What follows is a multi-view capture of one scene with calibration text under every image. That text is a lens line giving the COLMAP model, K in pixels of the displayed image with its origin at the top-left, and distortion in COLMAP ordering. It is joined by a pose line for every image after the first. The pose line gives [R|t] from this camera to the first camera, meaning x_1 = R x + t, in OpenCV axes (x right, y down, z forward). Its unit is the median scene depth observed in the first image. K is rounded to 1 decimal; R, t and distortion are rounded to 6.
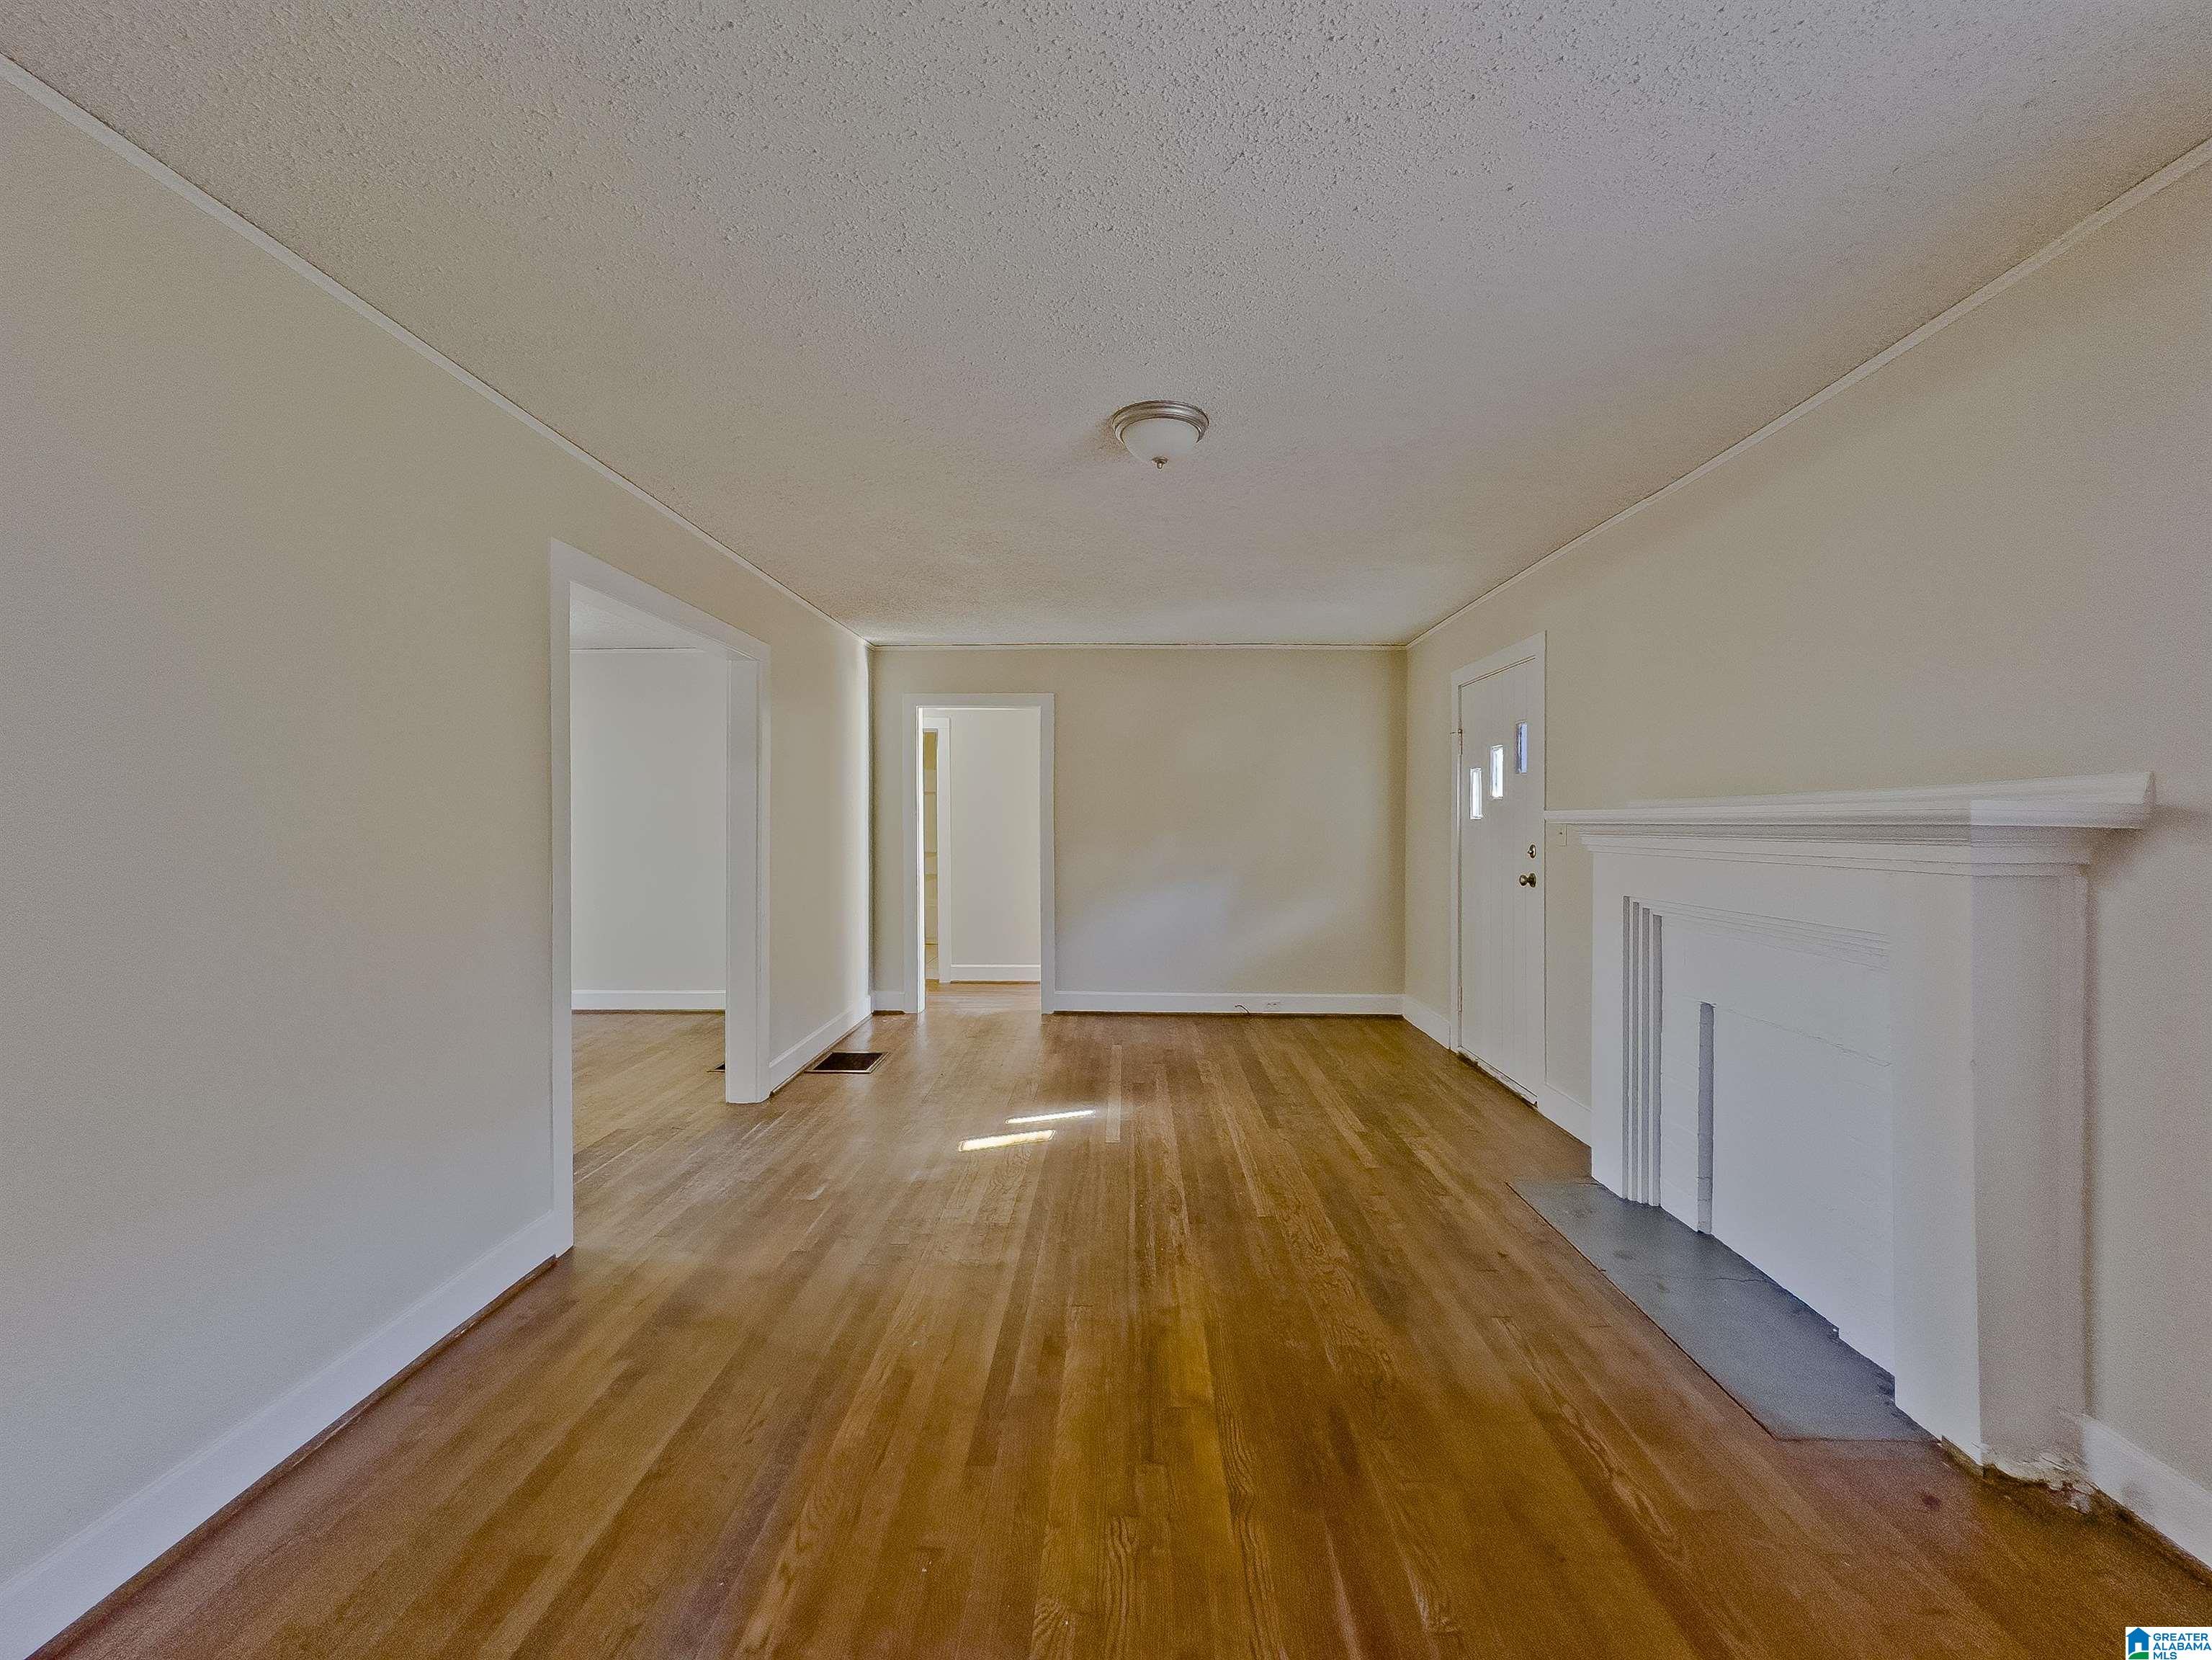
lens RADIAL K [[887.7, 0, 1090.5], [0, 887.7, 823.2], [0, 0, 1]] dist [0.001872, 0.000012]
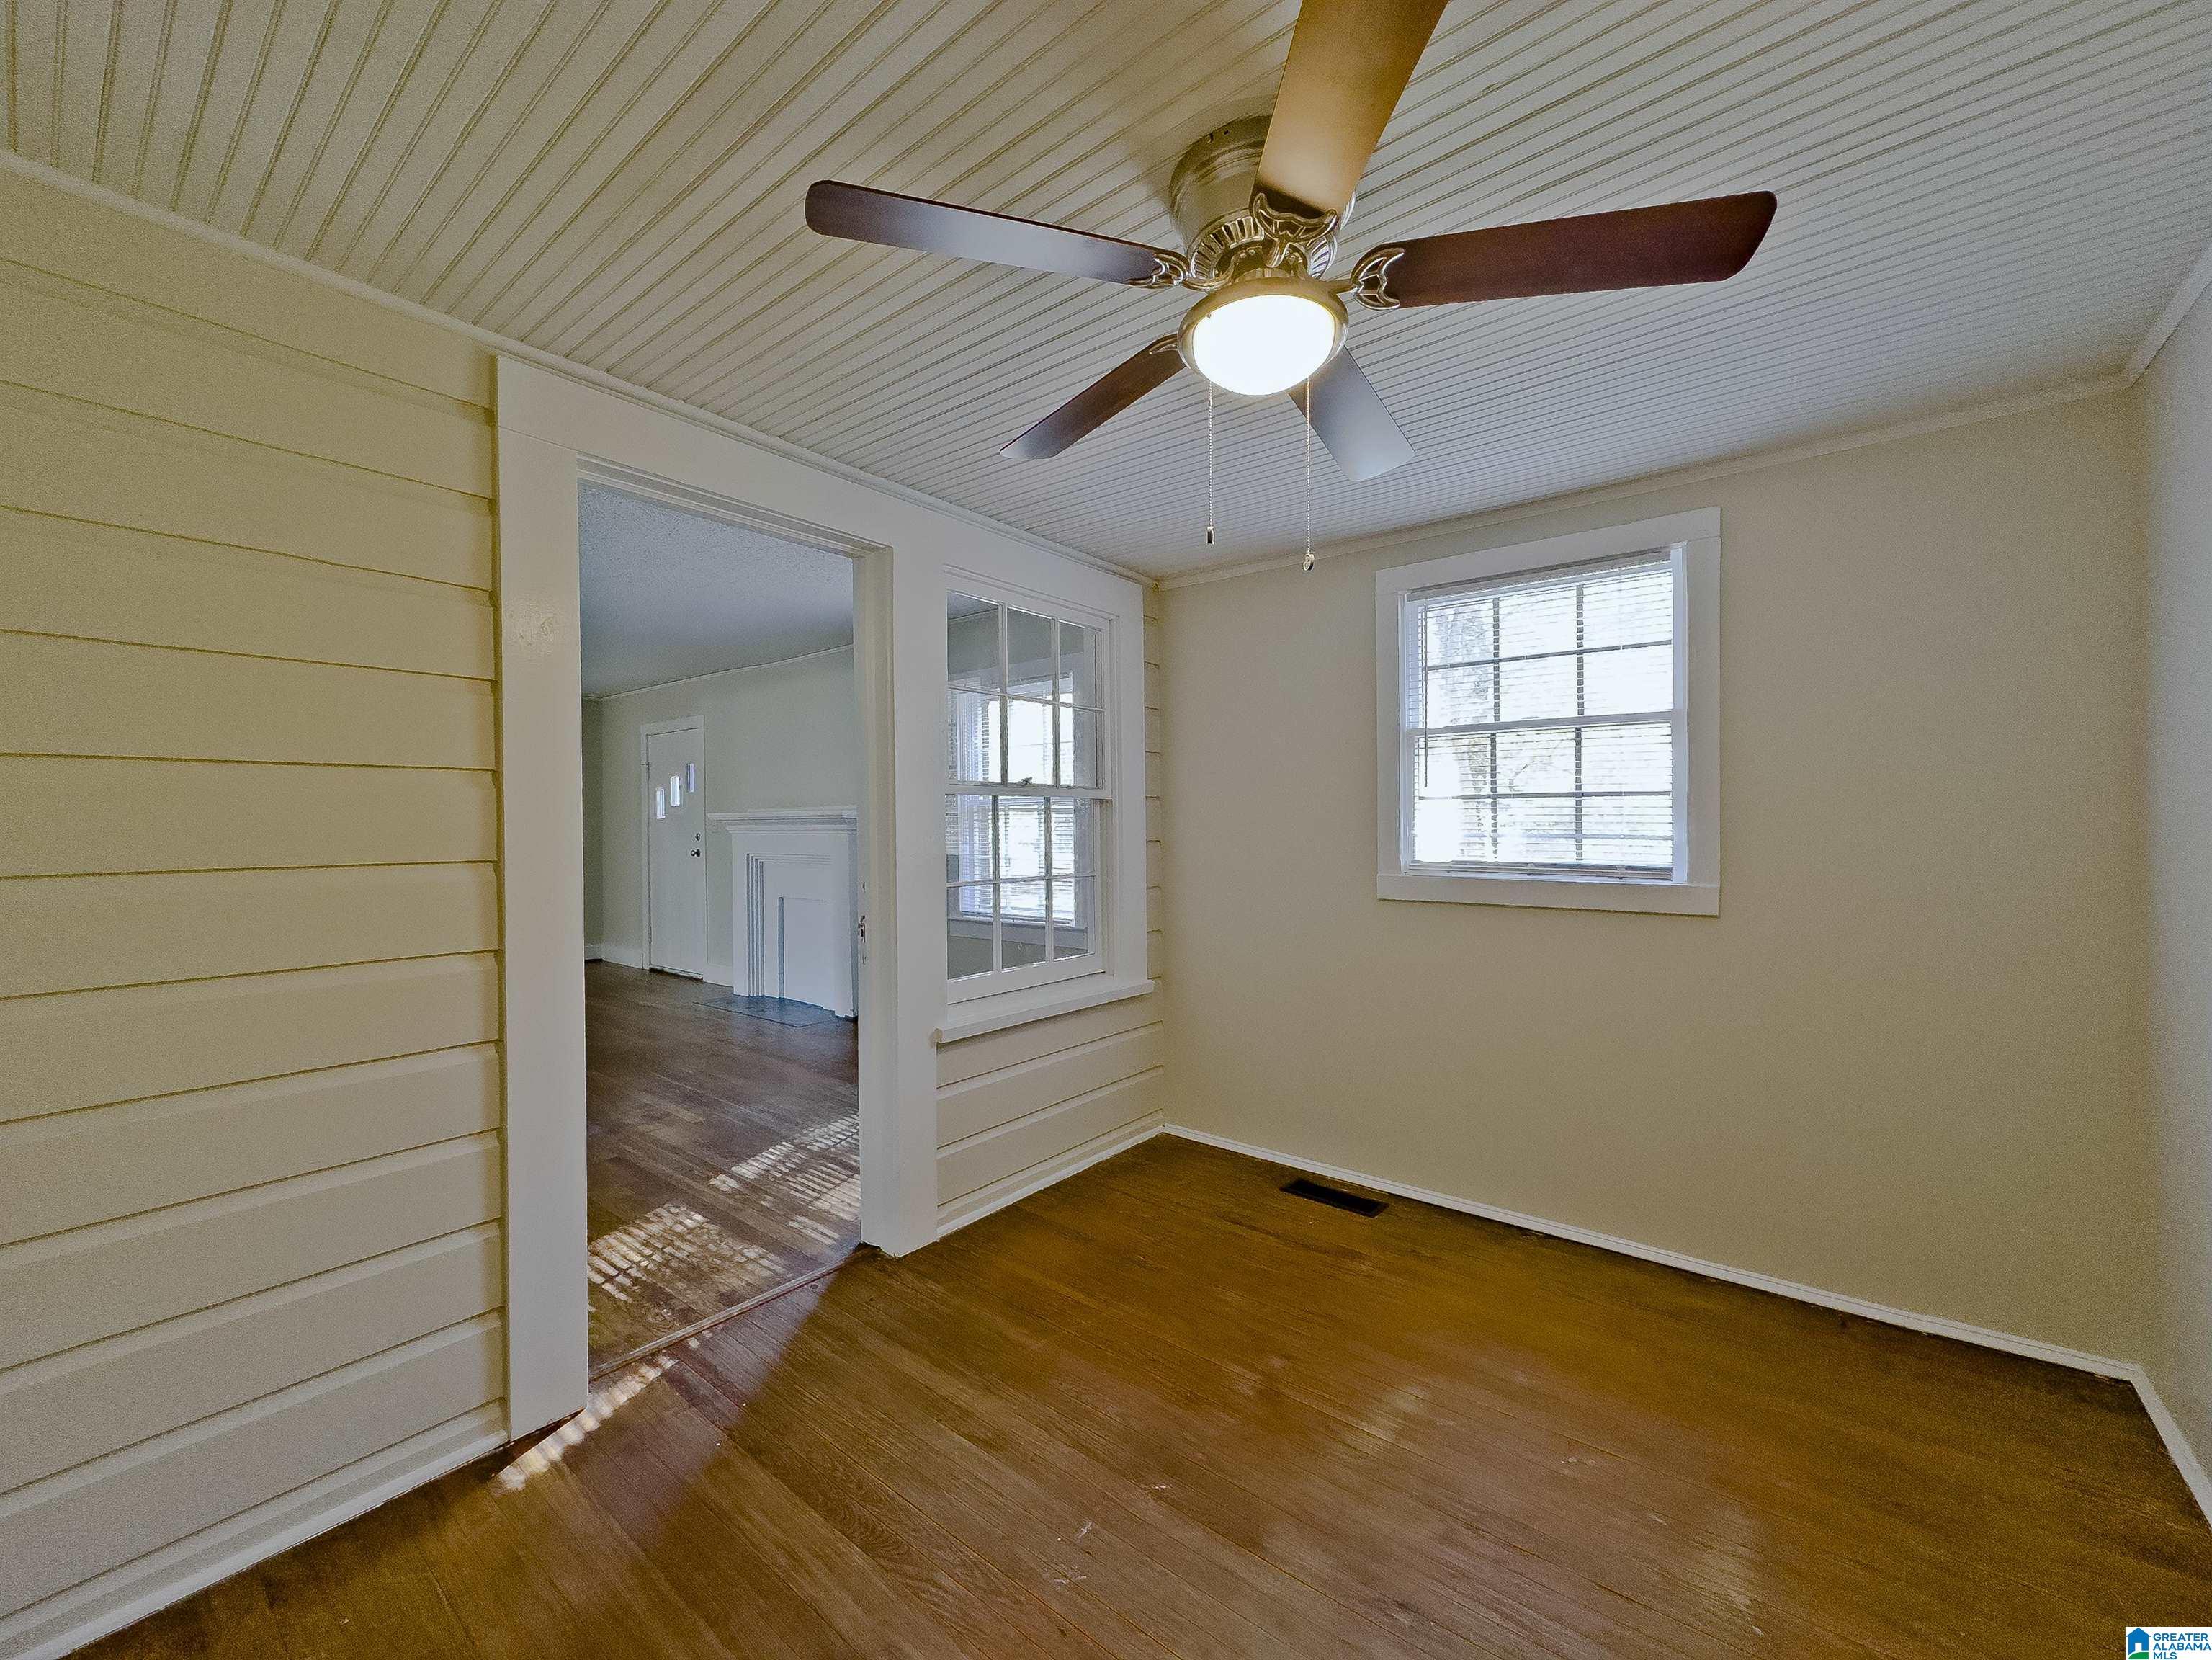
lens RADIAL K [[887.7, 0, 1093.9], [0, 887.7, 826.9], [0, 0, 1]] dist [0.001872, 0.000012]
pose [[0.603000, -0.007817, 0.797703, -0.540978], [0.009534, 0.999951, 0.002592, 0.018990], [-0.797685, 0.006042, 0.603045, -0.860852]]
